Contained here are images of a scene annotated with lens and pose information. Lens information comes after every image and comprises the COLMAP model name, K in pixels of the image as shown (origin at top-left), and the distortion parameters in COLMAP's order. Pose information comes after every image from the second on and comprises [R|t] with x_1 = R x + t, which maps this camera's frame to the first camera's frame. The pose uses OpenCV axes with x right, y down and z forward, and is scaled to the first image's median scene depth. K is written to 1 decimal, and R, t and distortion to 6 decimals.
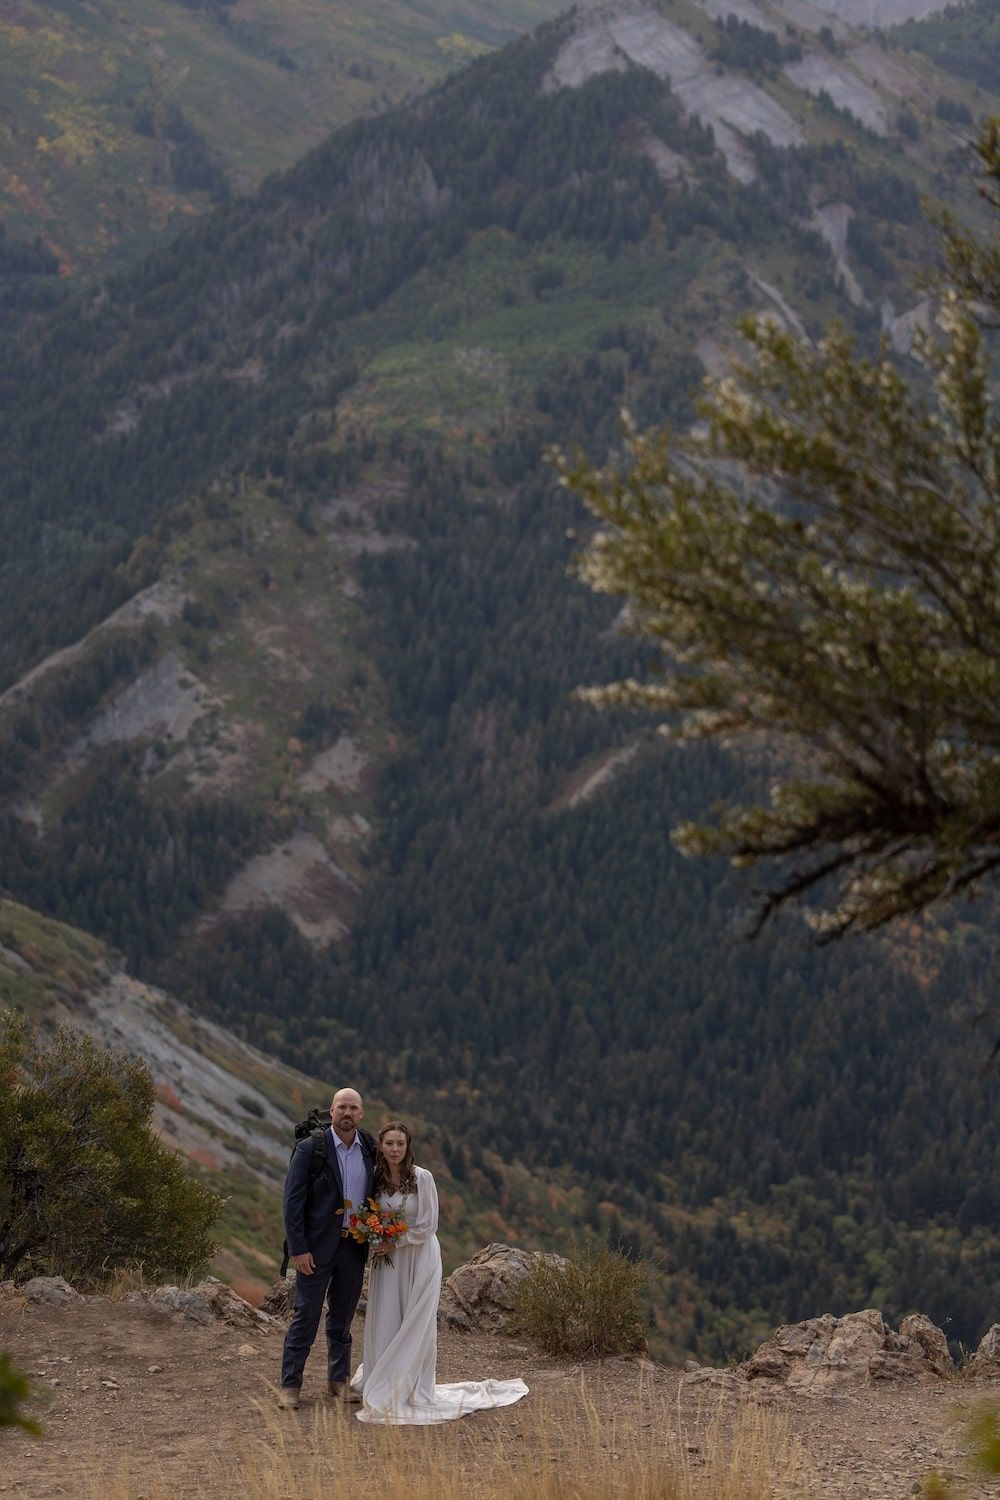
lens RADIAL K [[5446.7, 0, 500.0], [0, 5446.7, 750.0], [0, 0, 1]] dist [0.315844, -0.865717]
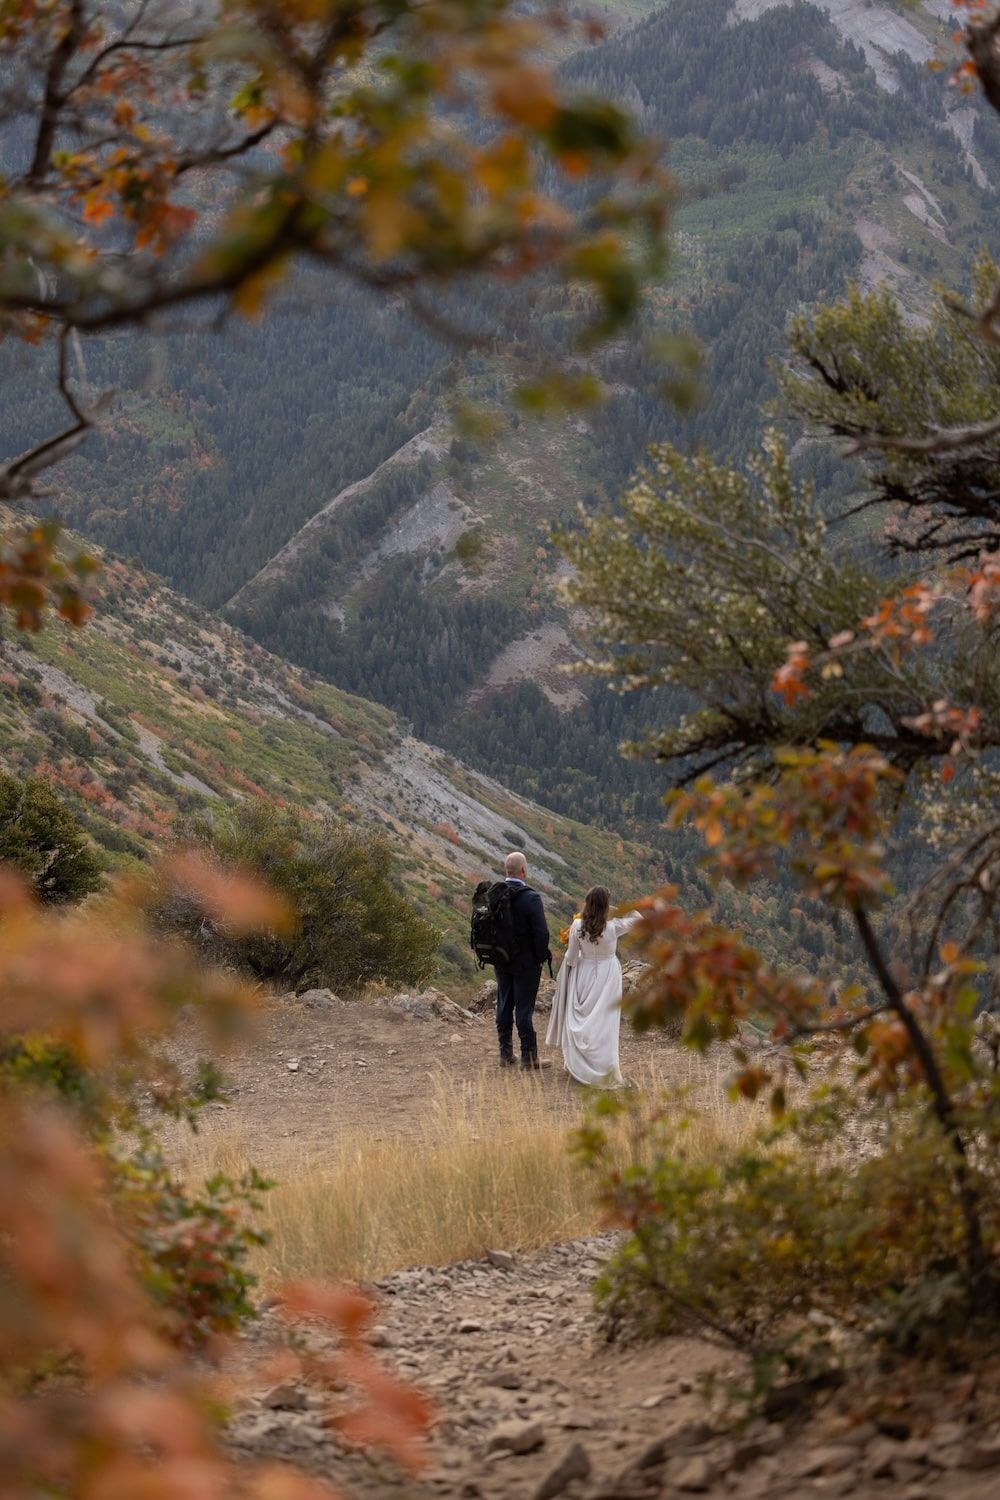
lens RADIAL K [[5446.7, 0, 500.0], [0, 5446.7, 750.0], [0, 0, 1]] dist [0.315844, -0.865717]
pose [[0.997054, -0.020991, -0.073769, 0.045133], [0.025570, 0.997768, 0.061689, -0.033598], [0.072309, -0.063394, 0.995366, -0.261925]]
